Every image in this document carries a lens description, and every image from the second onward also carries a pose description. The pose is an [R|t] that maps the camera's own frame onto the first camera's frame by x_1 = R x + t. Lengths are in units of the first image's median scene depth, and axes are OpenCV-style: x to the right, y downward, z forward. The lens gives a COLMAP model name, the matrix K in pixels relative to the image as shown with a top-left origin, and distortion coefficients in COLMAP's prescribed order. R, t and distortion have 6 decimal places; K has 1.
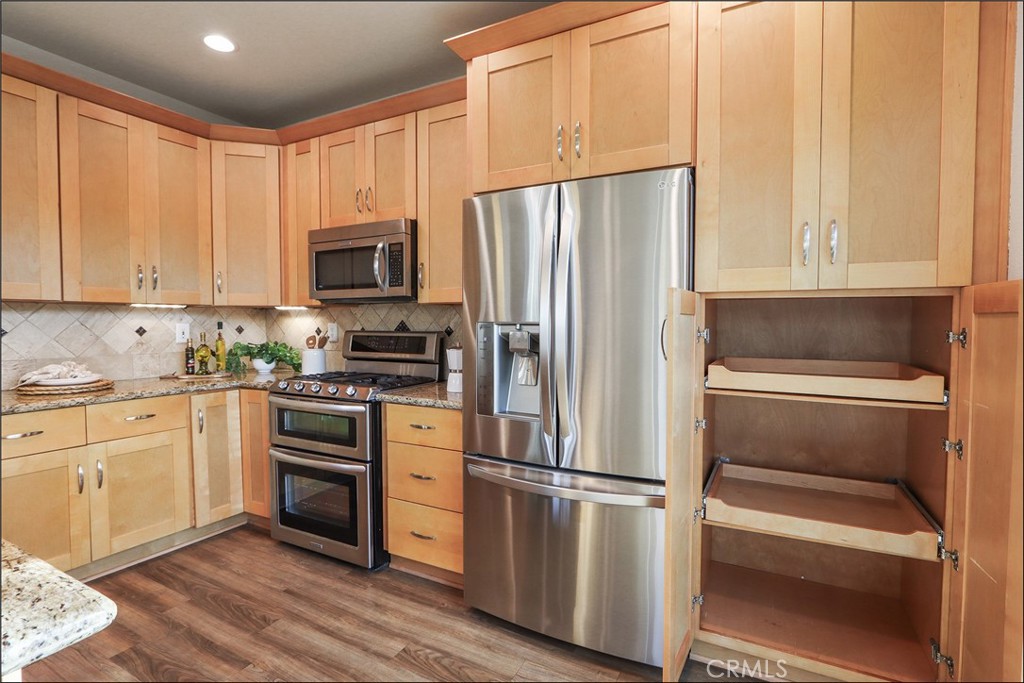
lens RADIAL K [[496.9, 0, 512.5], [0, 496.9, 337.8], [0, 0, 1]] dist [-0.011628, 0.003158]
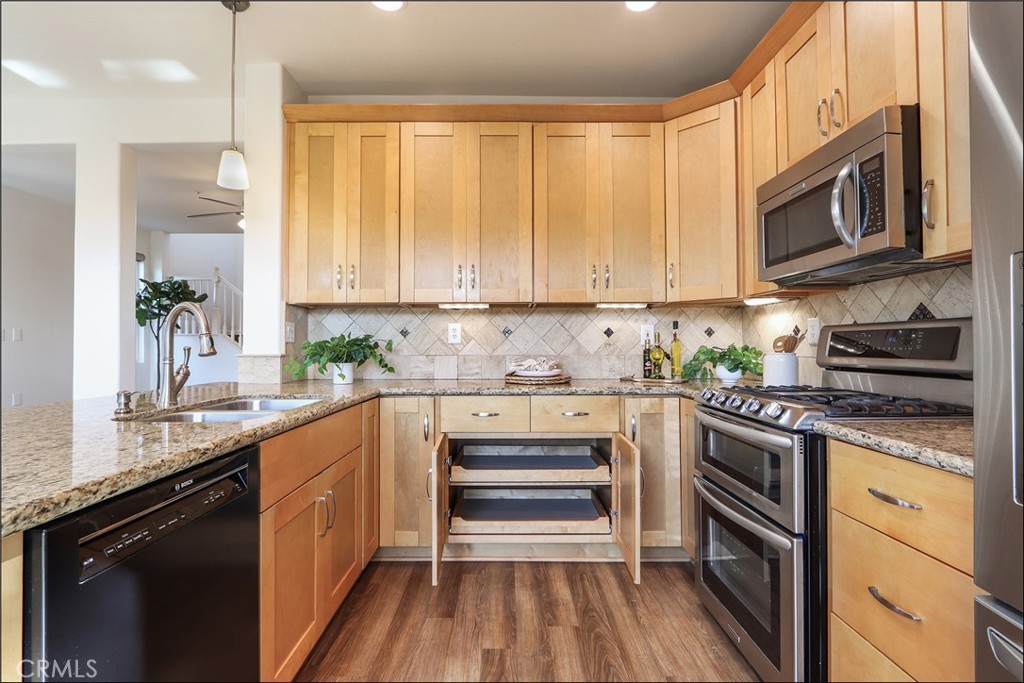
lens RADIAL K [[496.9, 0, 505.2], [0, 496.9, 337.2], [0, 0, 1]] dist [-0.011628, 0.003158]
pose [[0.475537, -0.015943, -0.879551, 0.056397], [-0.025461, 0.999167, -0.031877, 0.039937], [0.879327, 0.037553, 0.474735, 0.372006]]
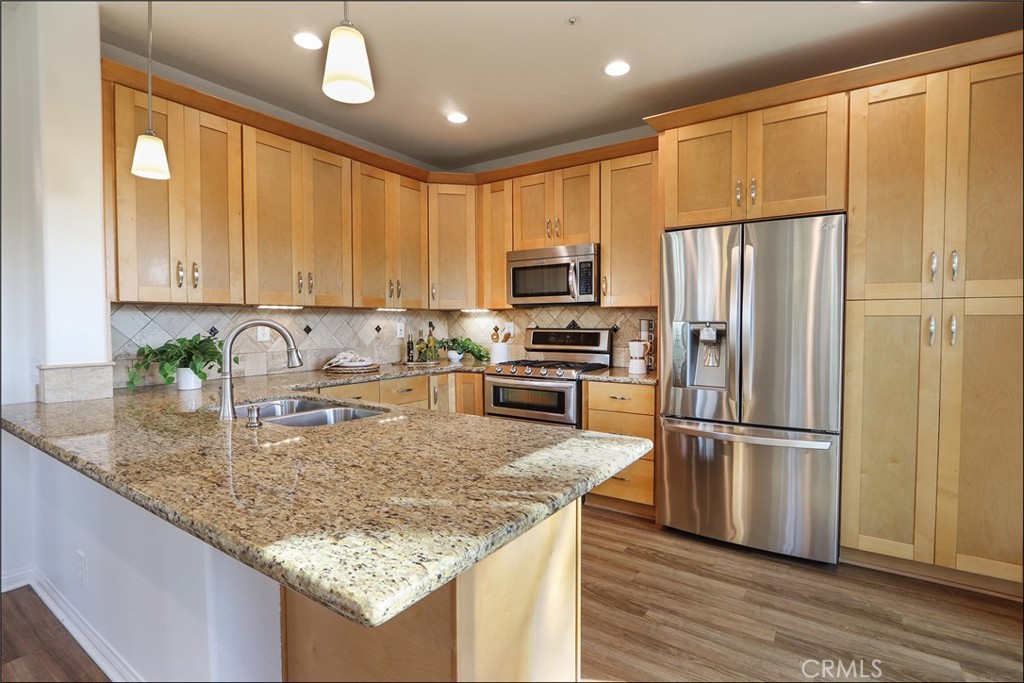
lens RADIAL K [[496.9, 0, 514.0], [0, 496.9, 338.5], [0, 0, 1]] dist [-0.011628, 0.003158]
pose [[0.994852, 0.000244, -0.101340, -0.287946], [0.000027, 0.999996, 0.002670, 0.010269], [0.101340, -0.002659, 0.994848, -0.336301]]
